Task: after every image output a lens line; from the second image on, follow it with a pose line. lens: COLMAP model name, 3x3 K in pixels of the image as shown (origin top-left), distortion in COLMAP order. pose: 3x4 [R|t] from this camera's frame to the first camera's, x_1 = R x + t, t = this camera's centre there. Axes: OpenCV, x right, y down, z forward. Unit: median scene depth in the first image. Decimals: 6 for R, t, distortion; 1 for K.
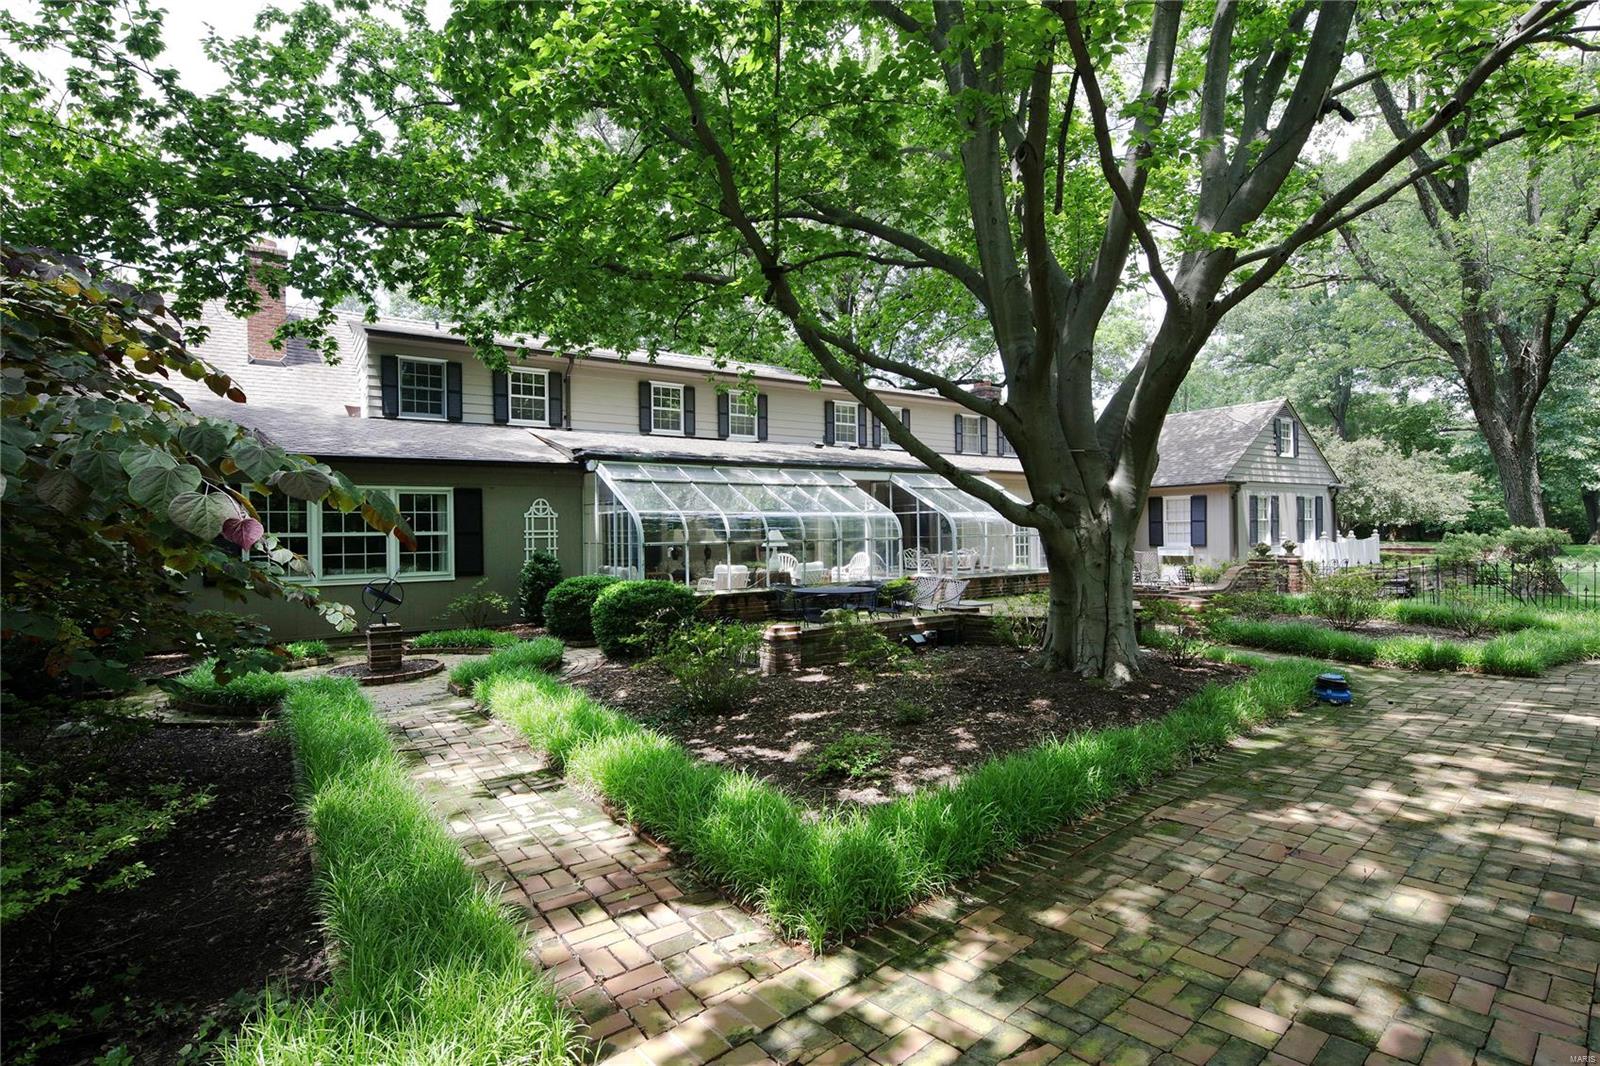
lens RADIAL K [[793.6, 0, 811.9], [0, 793.6, 533.4], [0, 0, 1]] dist [0.005368, 0.000442]
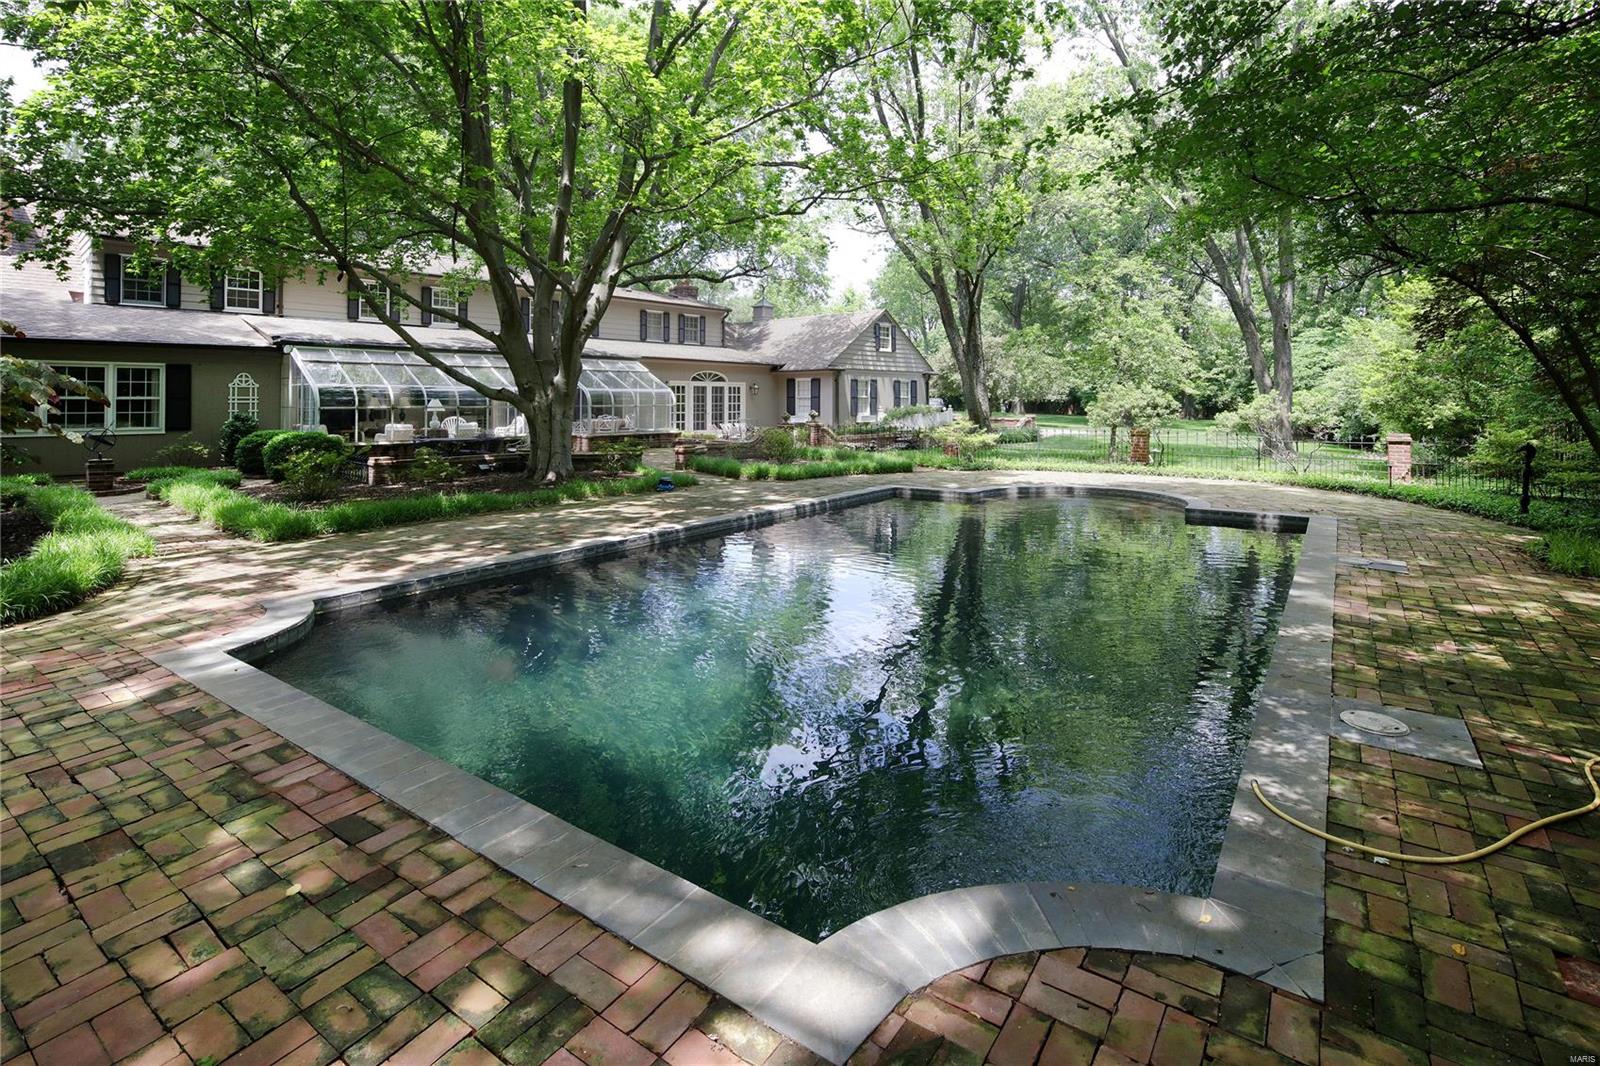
lens RADIAL K [[772.7, 0, 811.0], [0, 772.7, 392.6], [0, 0, 1]] dist [-0.002733, -0.001371]
pose [[0.969906, 0.017318, 0.242864, 0.263122], [-0.014105, 0.999789, -0.014960, -0.005132], [-0.243071, 0.011084, 0.969945, -0.474461]]
